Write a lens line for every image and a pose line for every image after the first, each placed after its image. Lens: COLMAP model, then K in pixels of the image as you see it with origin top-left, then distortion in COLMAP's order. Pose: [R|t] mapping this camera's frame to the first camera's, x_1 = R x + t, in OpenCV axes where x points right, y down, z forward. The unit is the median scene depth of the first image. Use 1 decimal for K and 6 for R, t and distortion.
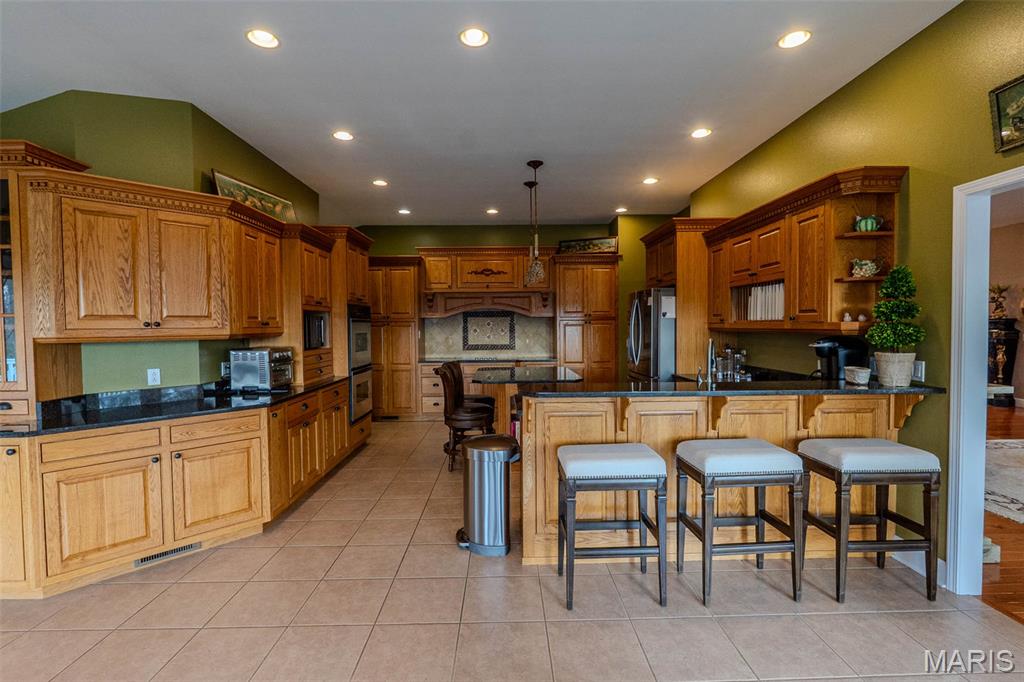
lens RADIAL K [[469.0, 0, 512.0], [0, 469.0, 341.7], [0, 0, 1]] dist [-0.007317, 0.000439]
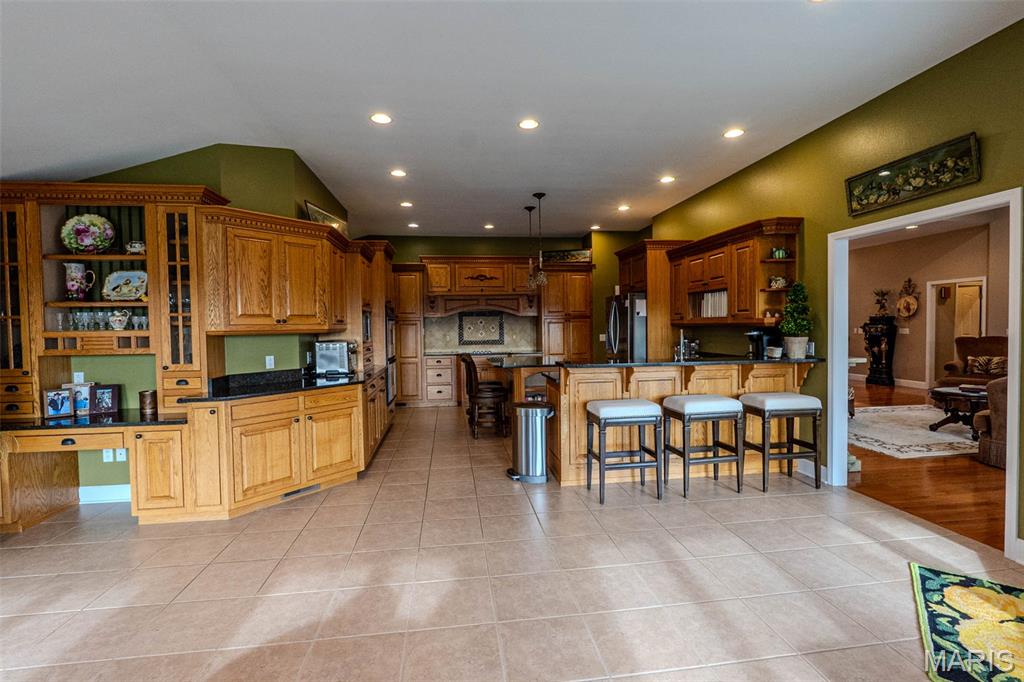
lens RADIAL K [[469.0, 0, 512.5], [0, 469.0, 340.1], [0, 0, 1]] dist [-0.007317, 0.000439]
pose [[0.993467, -0.008468, 0.113805, -0.238248], [0.008923, 0.999954, -0.003485, 0.023761], [-0.113770, 0.004478, 0.993497, -0.351846]]
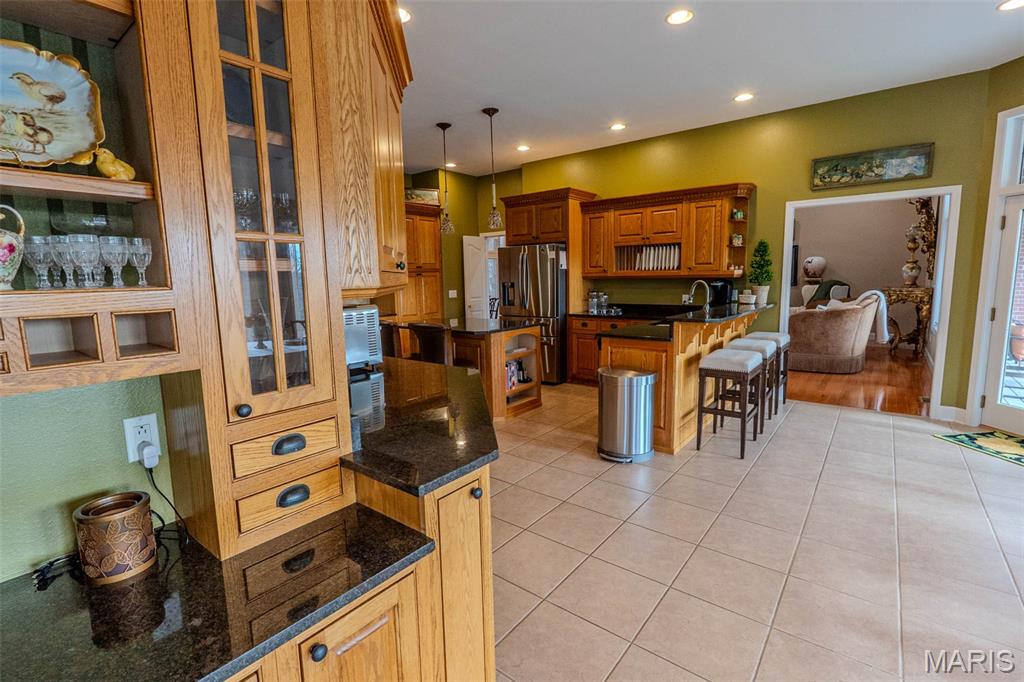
lens RADIAL K [[469.0, 0, 513.5], [0, 469.0, 340.4], [0, 0, 1]] dist [-0.007317, 0.000439]
pose [[0.635062, -0.107391, 0.764960, -1.022146], [0.040056, 0.993535, 0.106226, 0.000421], [-0.771422, -0.036819, 0.635258, 0.436498]]
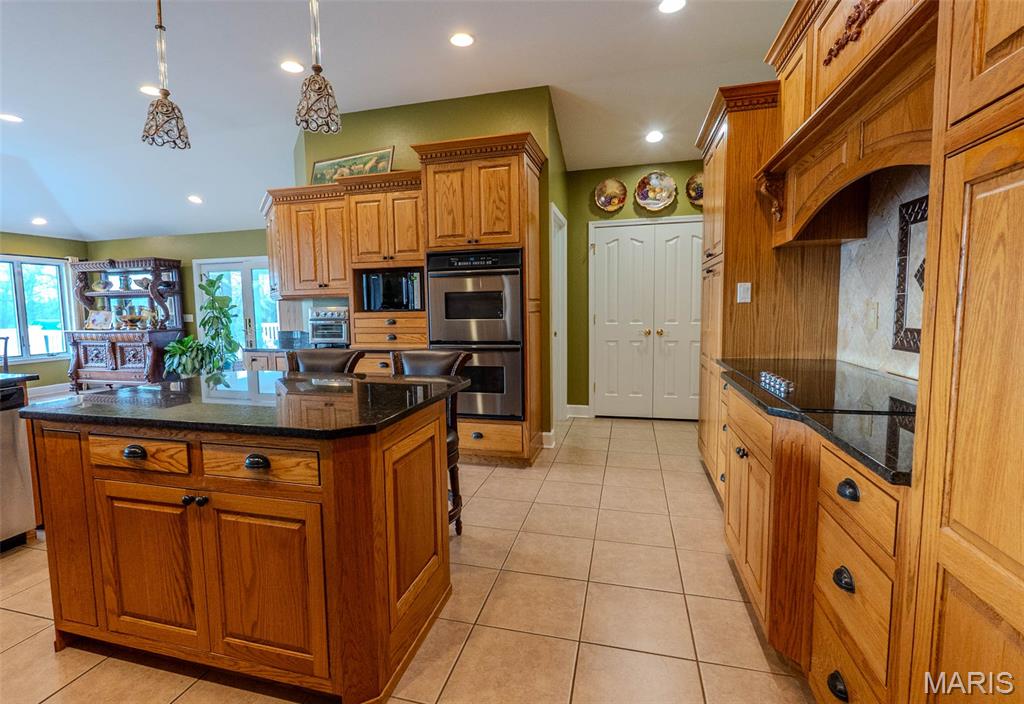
lens RADIAL K [[474.9, 0, 503.0], [0, 474.9, 350.7], [0, 0, 1]] dist [-0.005687, -0.000117]
pose [[-0.276187, 0.103347, -0.955531, 0.511535], [-0.013803, 0.993673, 0.111462, -0.018344], [0.961005, 0.043973, -0.273013, 1.951160]]
